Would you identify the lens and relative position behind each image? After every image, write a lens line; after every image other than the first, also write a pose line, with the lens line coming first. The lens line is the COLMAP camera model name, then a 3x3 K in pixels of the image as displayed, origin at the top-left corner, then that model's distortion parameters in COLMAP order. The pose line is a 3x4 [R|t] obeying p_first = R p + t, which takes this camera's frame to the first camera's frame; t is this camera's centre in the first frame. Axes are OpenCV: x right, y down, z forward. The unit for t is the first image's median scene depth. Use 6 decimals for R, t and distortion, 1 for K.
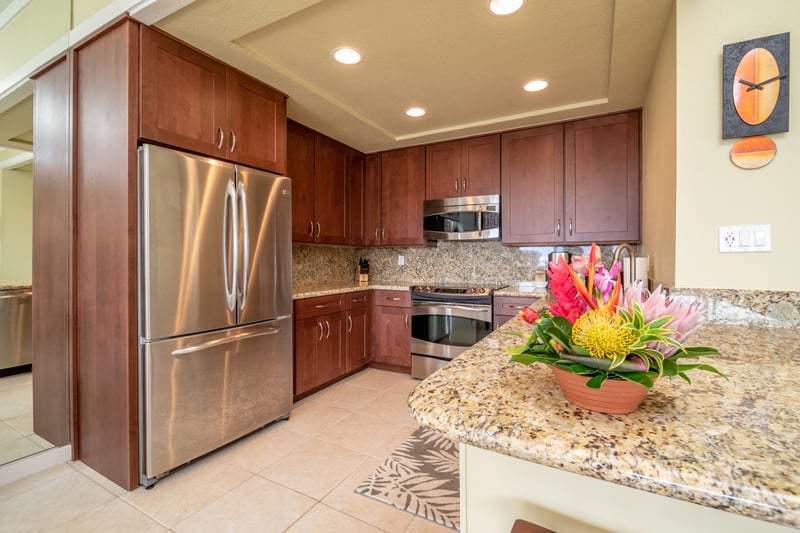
lens RADIAL K [[340.1, 0, 398.9], [0, 340.1, 261.6], [0, 0, 1]] dist [-0.000843, -0.000301]
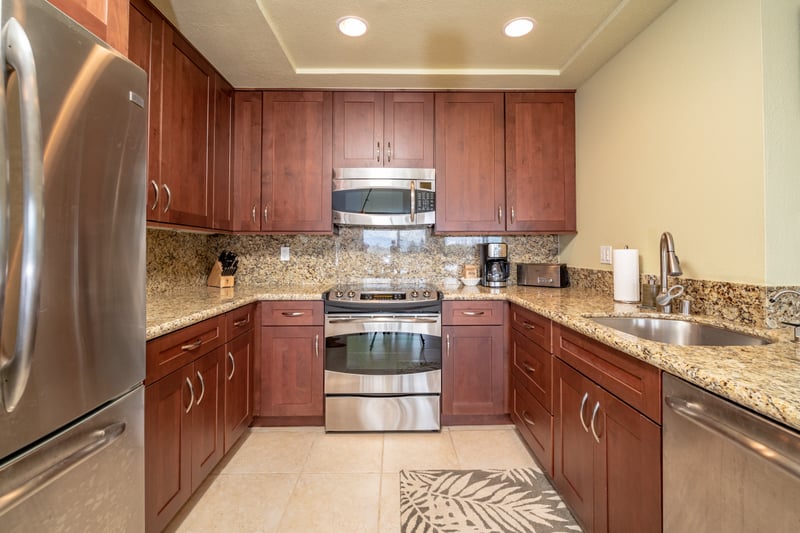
lens RADIAL K [[367.2, 0, 394.9], [0, 367.2, 245.4], [0, 0, 1]] dist [0.000189, -0.000056]
pose [[0.888098, 0.004595, 0.459631, -0.167282], [0.006759, 0.999711, -0.023053, -0.002534], [-0.459604, 0.023580, 0.887811, 0.286693]]
